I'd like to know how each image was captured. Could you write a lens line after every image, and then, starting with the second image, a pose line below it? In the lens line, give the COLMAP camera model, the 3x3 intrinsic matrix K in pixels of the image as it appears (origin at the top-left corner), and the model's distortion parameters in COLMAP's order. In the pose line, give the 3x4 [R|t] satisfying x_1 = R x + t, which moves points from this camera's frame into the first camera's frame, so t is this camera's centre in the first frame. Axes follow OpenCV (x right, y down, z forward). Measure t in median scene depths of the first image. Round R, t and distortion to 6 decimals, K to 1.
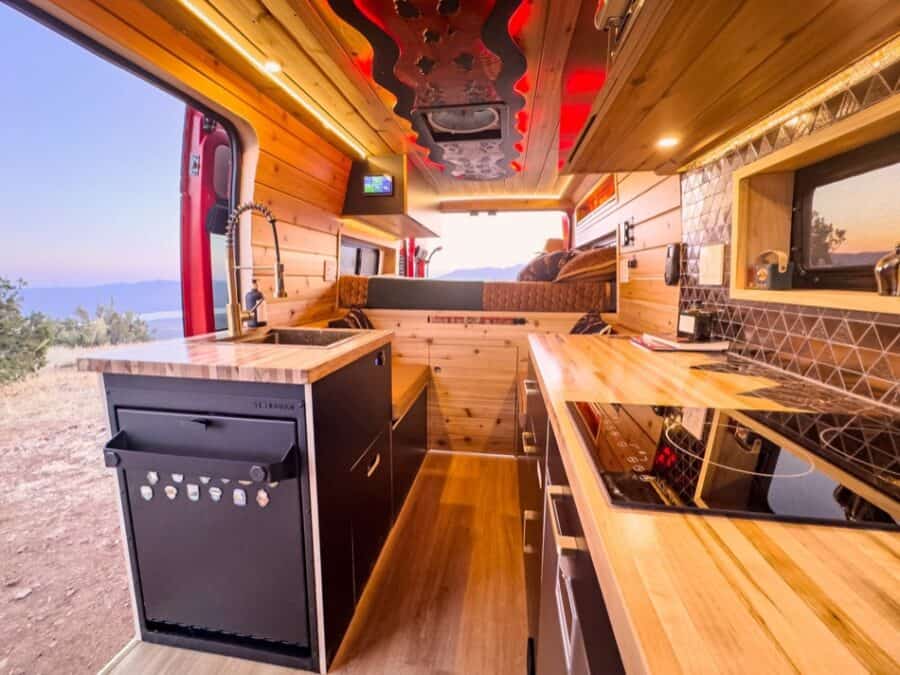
lens RADIAL K [[362.9, 0, 461.4], [0, 362.9, 340.1], [0, 0, 1]] dist [-0.000825, -0.000155]
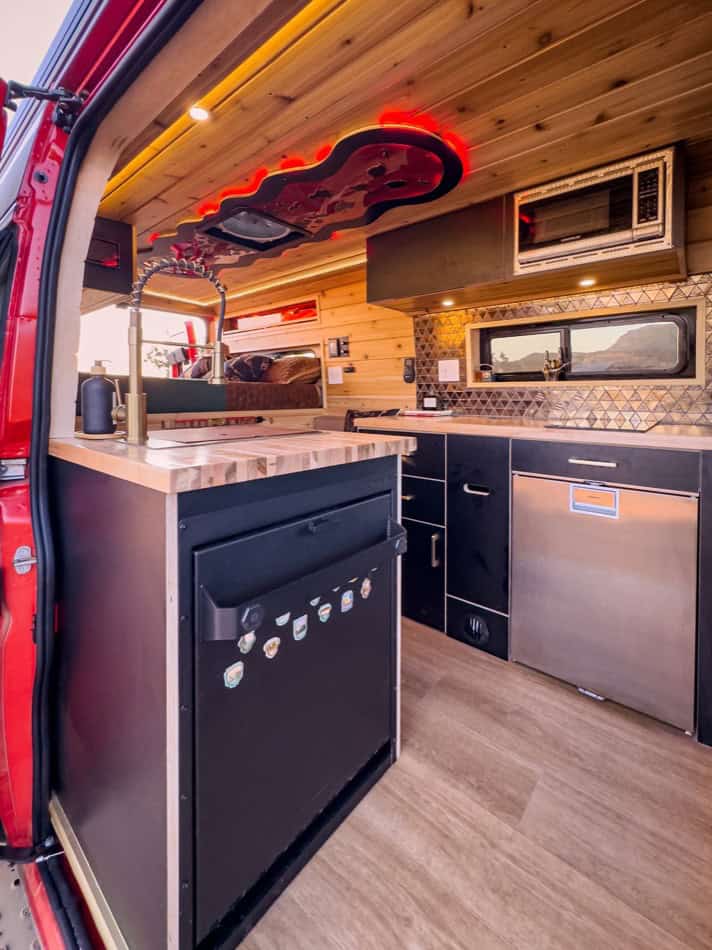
lens RADIAL K [[392.0, 0, 335.7], [0, 392.0, 397.6], [0, 0, 1]] dist [-0.009673, 0.000159]
pose [[0.560544, -0.005982, 0.828103, -1.308295], [0.134226, 0.987407, -0.083725, 0.019968], [-0.817174, 0.158085, 0.554288, 0.389244]]
